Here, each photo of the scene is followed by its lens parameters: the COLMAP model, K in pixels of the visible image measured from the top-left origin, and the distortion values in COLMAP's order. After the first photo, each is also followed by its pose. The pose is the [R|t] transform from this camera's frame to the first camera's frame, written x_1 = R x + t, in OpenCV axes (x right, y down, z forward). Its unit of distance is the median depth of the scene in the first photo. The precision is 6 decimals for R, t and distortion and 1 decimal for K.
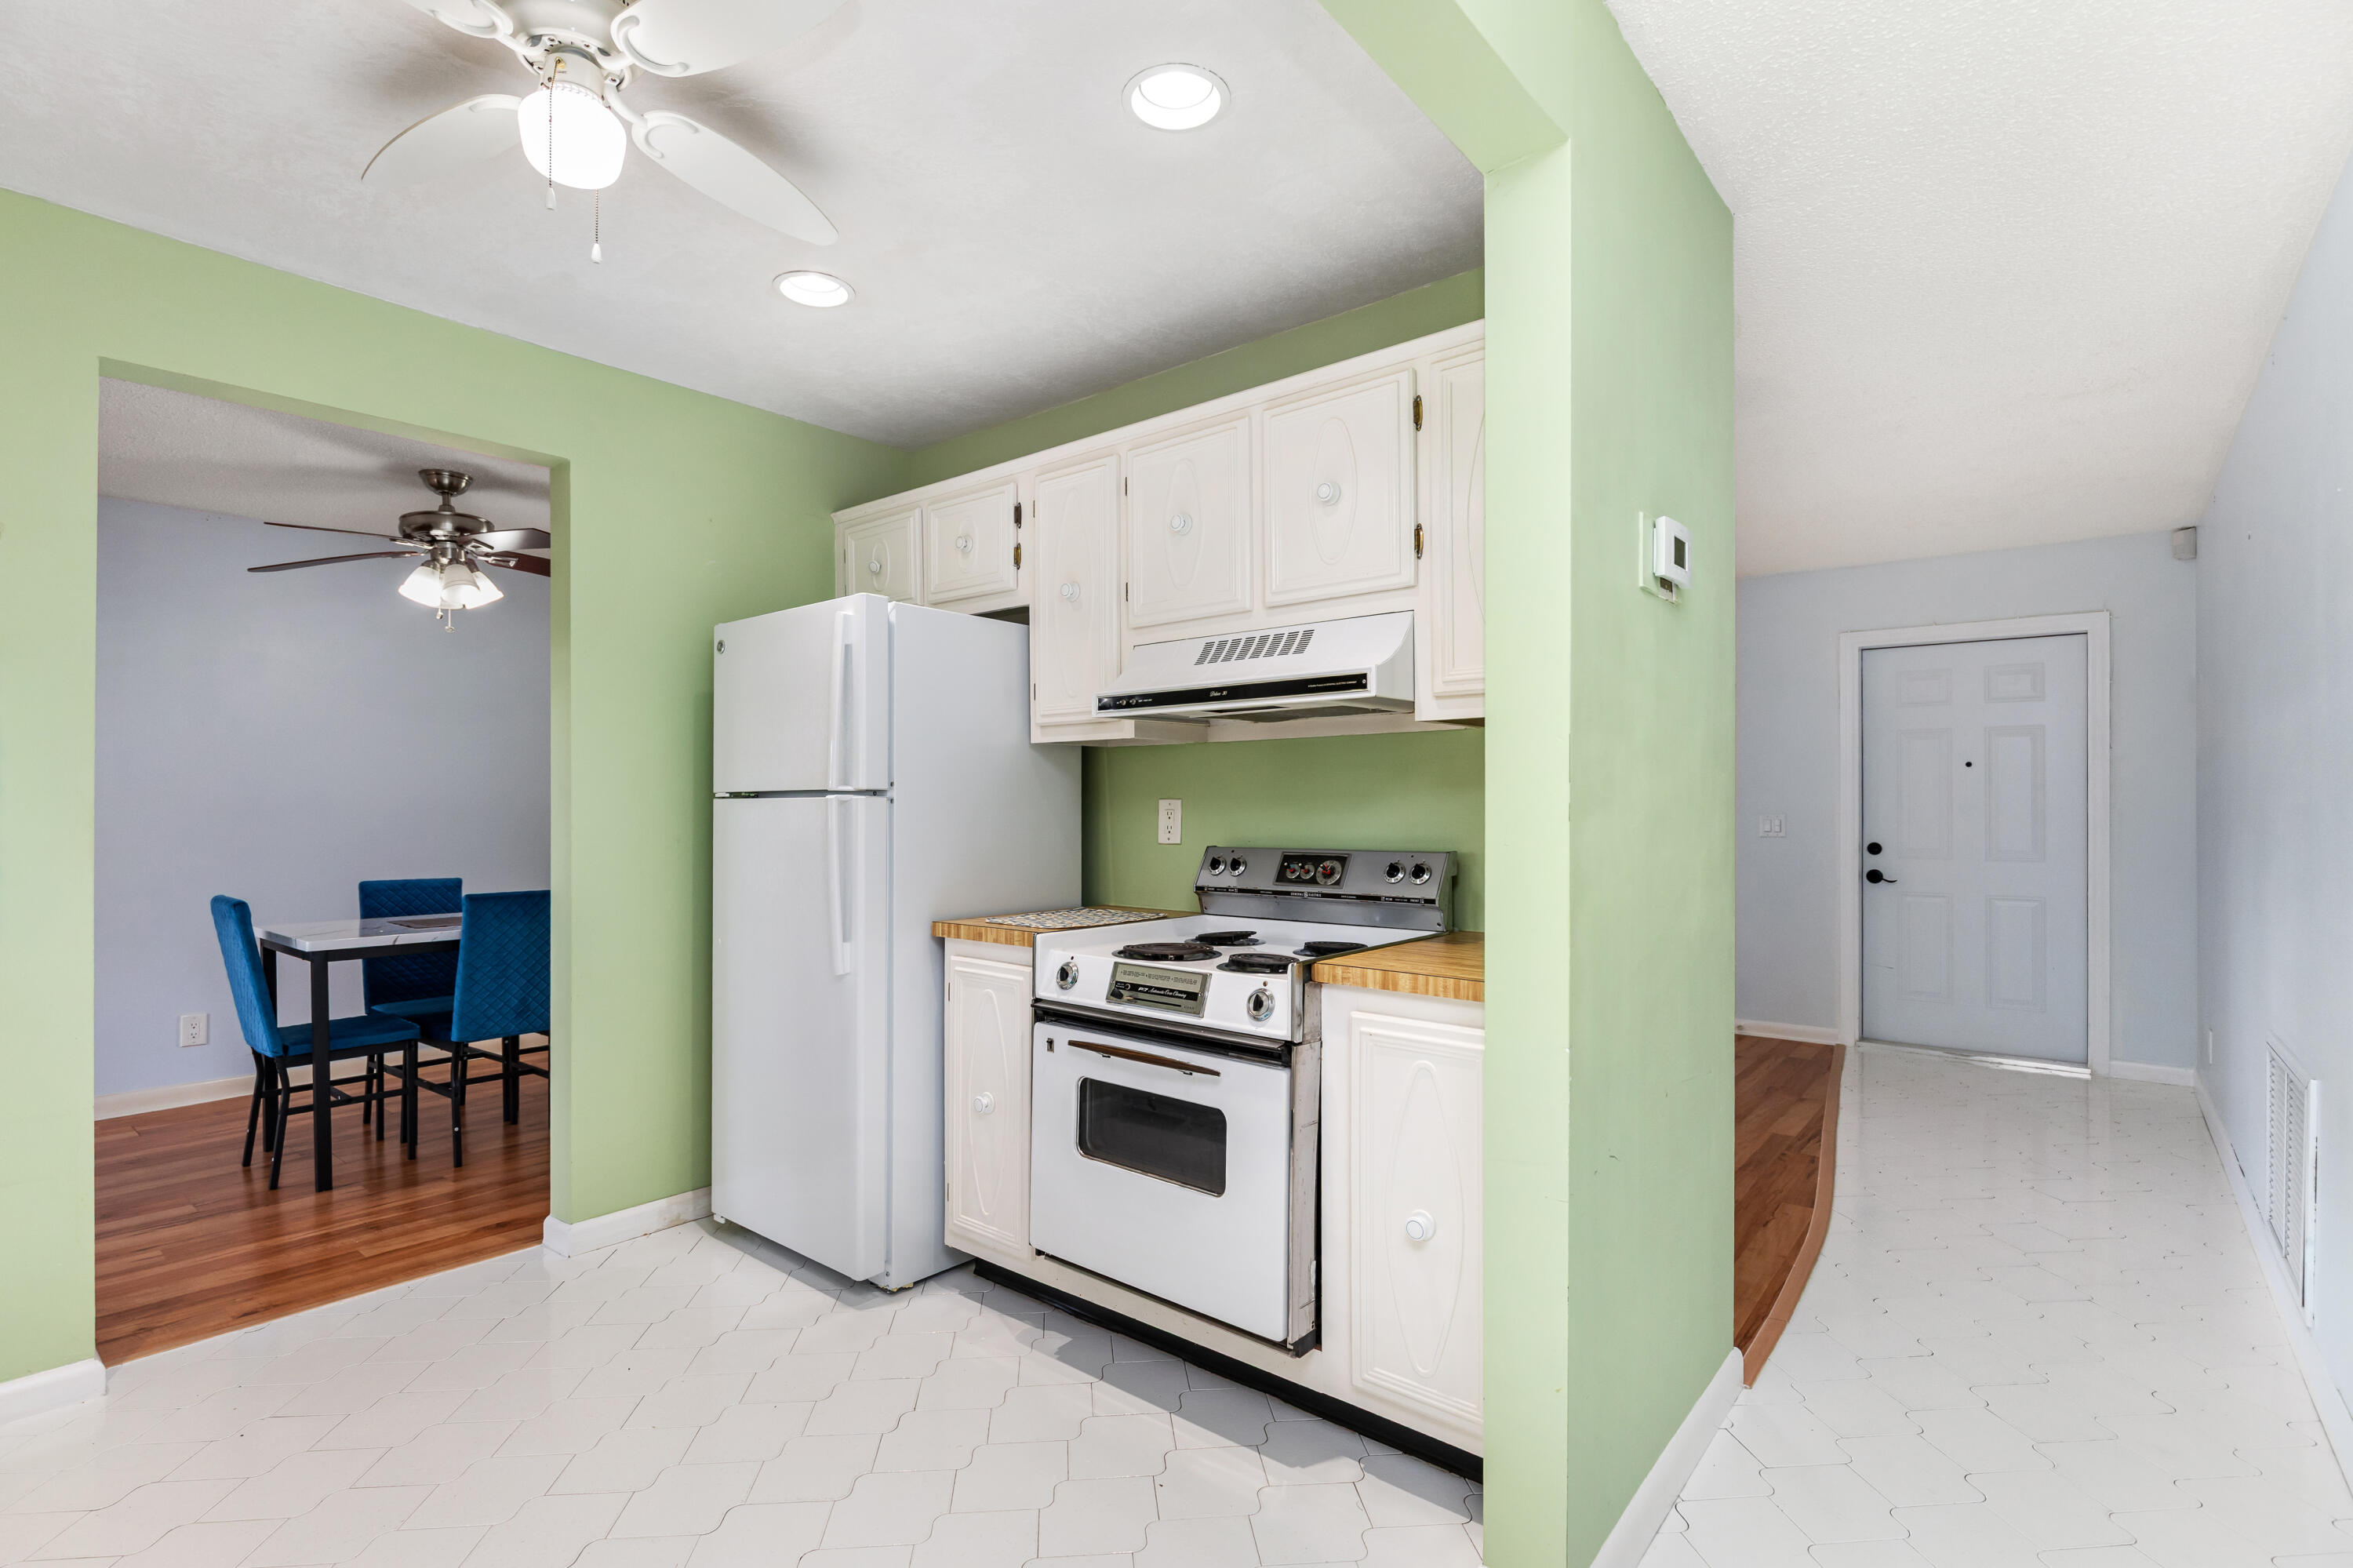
lens RADIAL K [[1094.4, 0, 1146.1], [0, 1094.4, 803.9], [0, 0, 1]] dist [-0.003084, -0.000893]
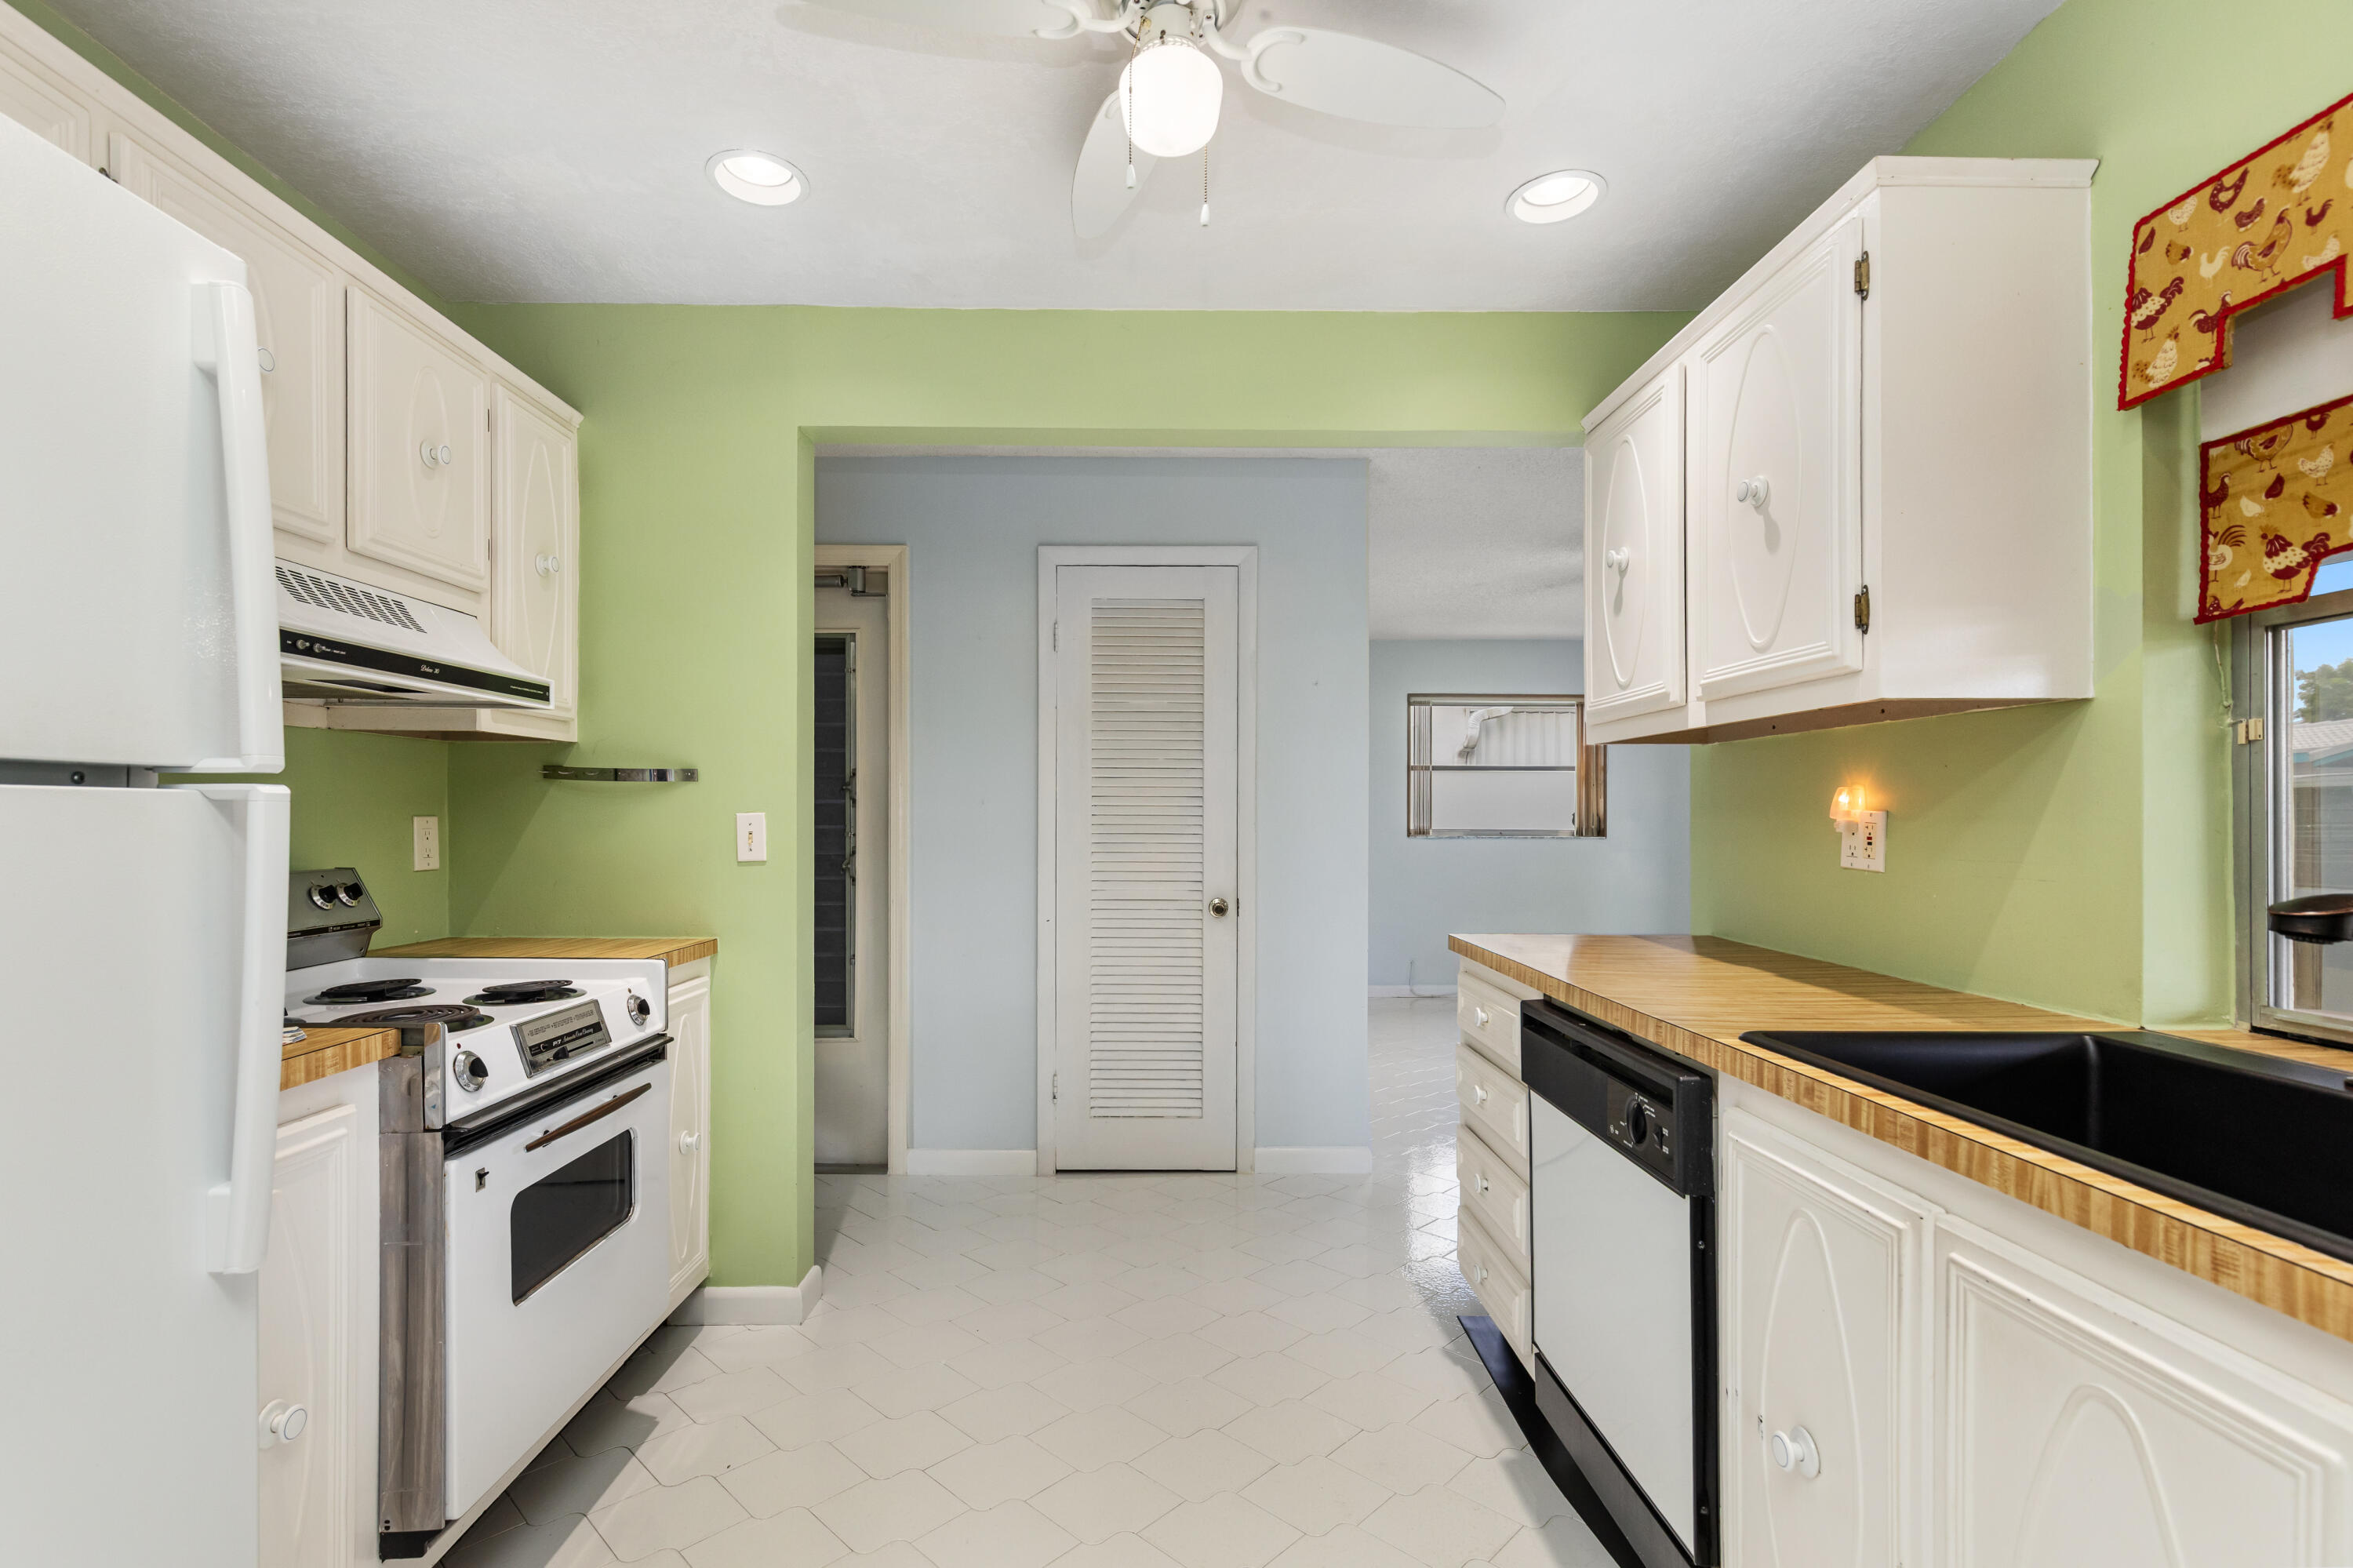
lens RADIAL K [[1076.3, 0, 1175.3], [0, 1076.3, 810.7], [0, 0, 1]] dist [0.002763, 0.000168]
pose [[-0.673677, 0.003808, 0.739016, -0.721092], [-0.004907, 0.999942, -0.009626, 0.002317], [-0.739009, -0.010112, -0.673619, 0.959682]]
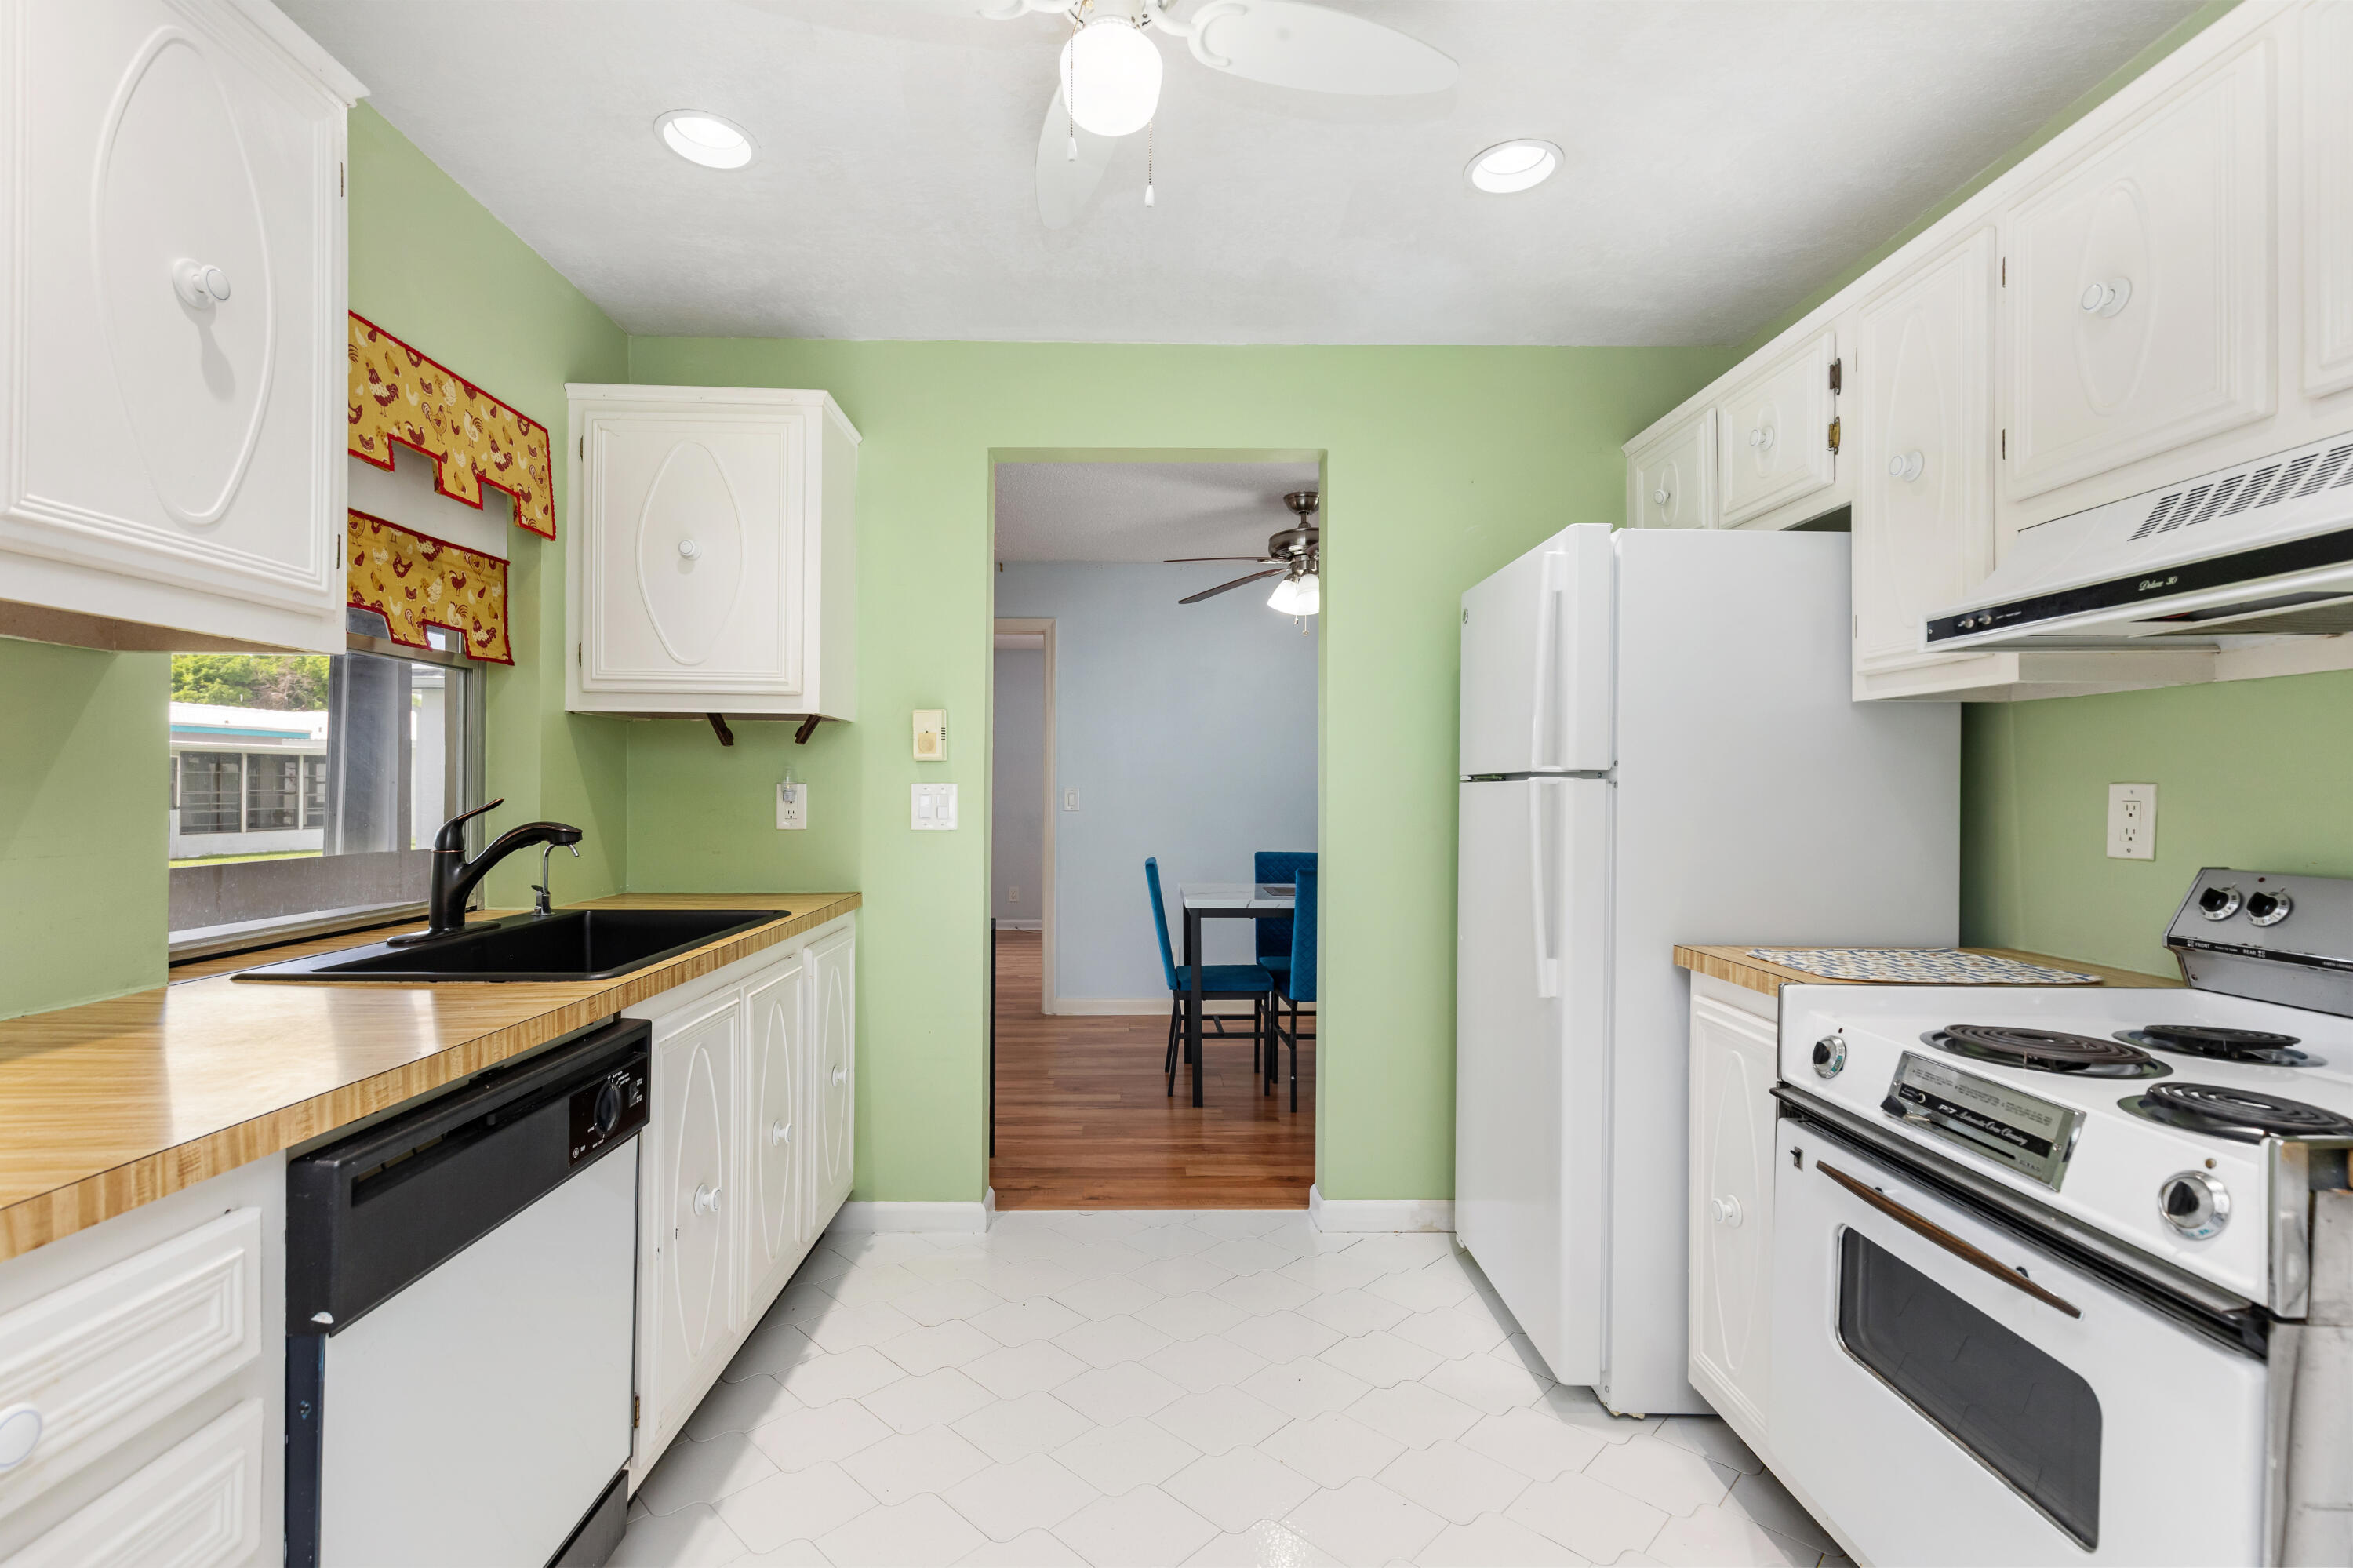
lens RADIAL K [[1044.2, 0, 1169.5], [0, 1044.2, 788.5], [0, 0, 1]] dist [0.005435, -0.000600]
pose [[0.664256, 0.004809, -0.747490, 0.110028], [-0.005636, 0.999983, 0.001425, 0.000881], [0.747484, 0.003266, 0.664272, 0.258167]]
